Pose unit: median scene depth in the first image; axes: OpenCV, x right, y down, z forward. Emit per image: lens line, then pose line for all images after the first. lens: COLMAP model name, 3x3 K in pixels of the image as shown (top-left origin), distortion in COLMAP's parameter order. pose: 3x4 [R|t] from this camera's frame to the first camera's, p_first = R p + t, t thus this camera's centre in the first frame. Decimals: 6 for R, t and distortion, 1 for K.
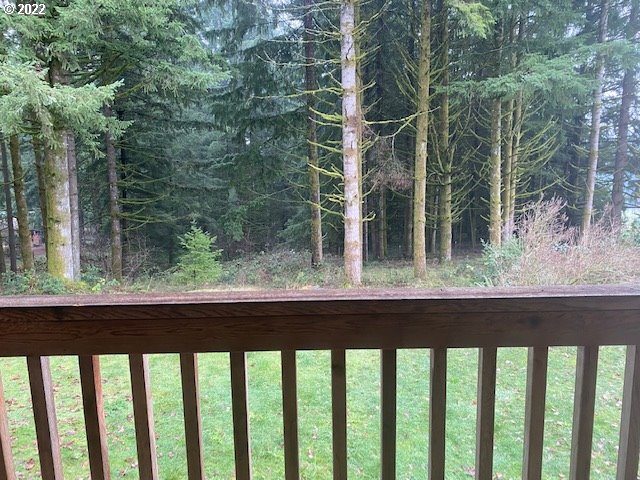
lens RADIAL K [[483.9, 0, 317.8], [0, 483.9, 240.8], [0, 0, 1]] dist [0.059402, -0.075720]
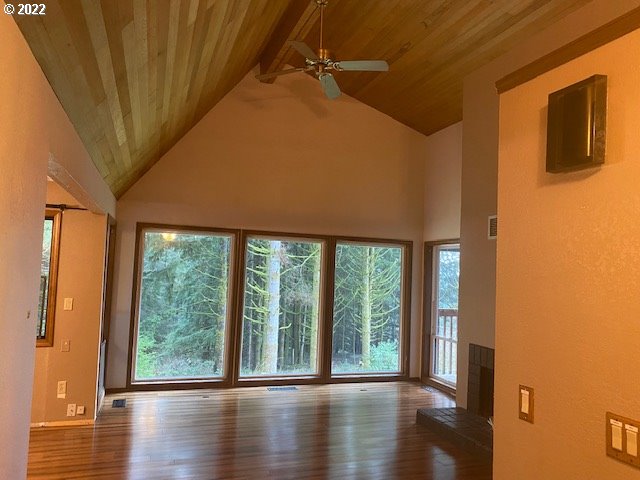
lens RADIAL K [[483.9, 0, 317.8], [0, 483.9, 240.8], [0, 0, 1]] dist [0.059402, -0.075720]
pose [[0.942035, 0.081273, 0.325522, -0.228172], [0.002169, 0.968723, -0.248136, 0.048112], [-0.335507, 0.234459, 0.912394, -0.247659]]
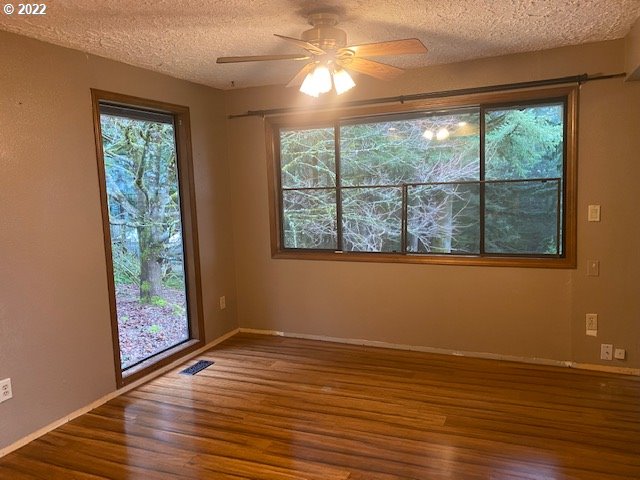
lens RADIAL K [[483.9, 0, 317.8], [0, 483.9, 240.8], [0, 0, 1]] dist [0.059402, -0.075720]
pose [[0.913930, 0.029554, -0.404794, -0.269094], [-0.055838, 0.997017, -0.053276, 0.044403], [0.402012, 0.071293, 0.912855, -0.197196]]
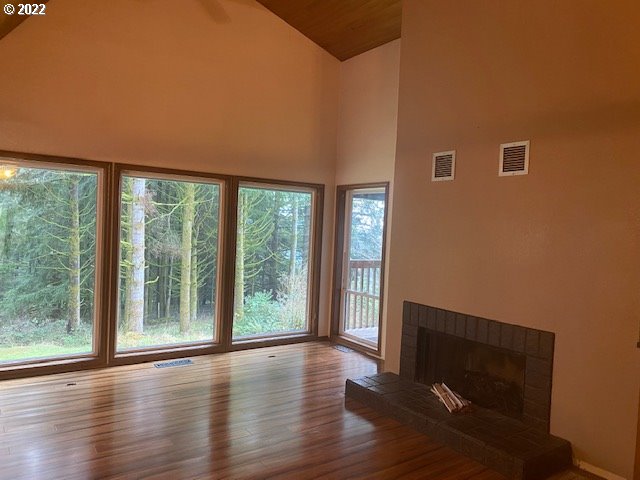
lens RADIAL K [[483.9, 0, 317.8], [0, 483.9, 240.8], [0, 0, 1]] dist [0.059402, -0.075720]
pose [[0.818096, 0.039929, 0.573694, -0.227027], [0.049701, 0.988945, -0.139705, 0.040846], [-0.572930, 0.142805, 0.807068, -0.201514]]
